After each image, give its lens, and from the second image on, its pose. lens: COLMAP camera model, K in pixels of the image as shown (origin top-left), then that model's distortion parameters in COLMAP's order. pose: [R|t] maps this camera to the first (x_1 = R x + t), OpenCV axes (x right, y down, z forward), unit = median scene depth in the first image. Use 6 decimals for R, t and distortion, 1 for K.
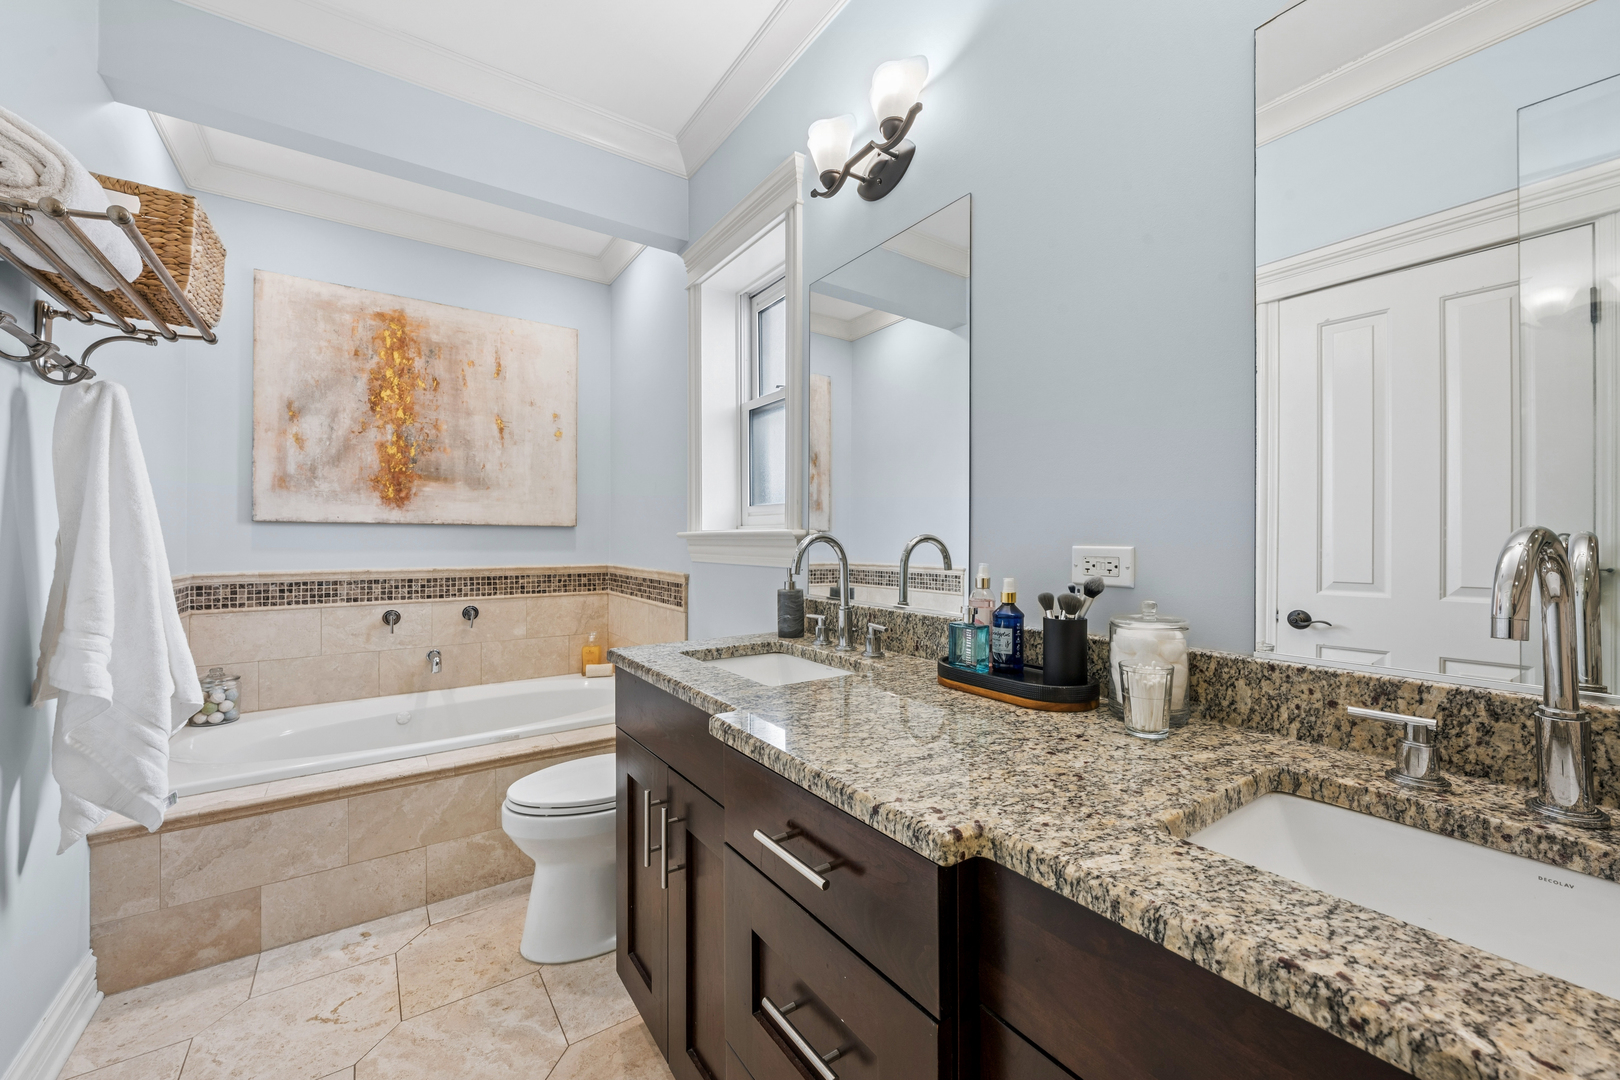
lens RADIAL K [[632.8, 0, 810.0], [0, 632.8, 540.0], [0, 0, 1]] dist [0.000442, 0.000073]
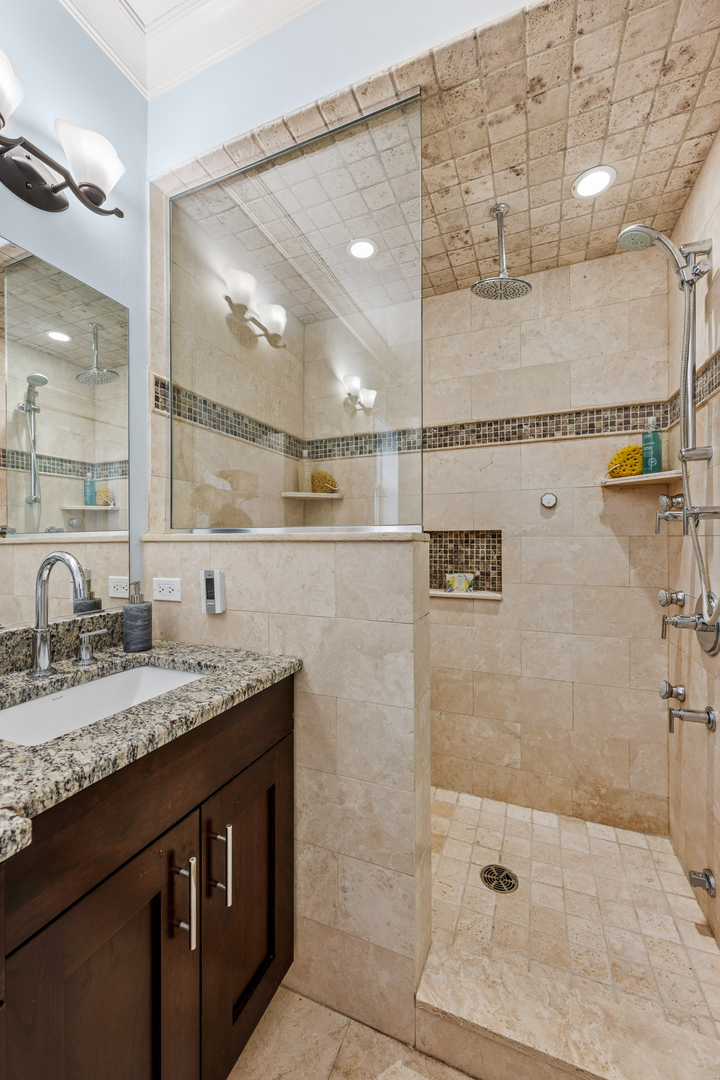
lens RADIAL K [[421.9, 0, 360.0], [0, 421.9, 540.0], [0, 0, 1]] dist [0.000442, 0.000073]
pose [[-0.536735, 0.001206, 0.843750, -0.886665], [0.003615, 0.999993, 0.000870, -0.065354], [-0.843743, 0.003517, -0.536735, 0.996697]]
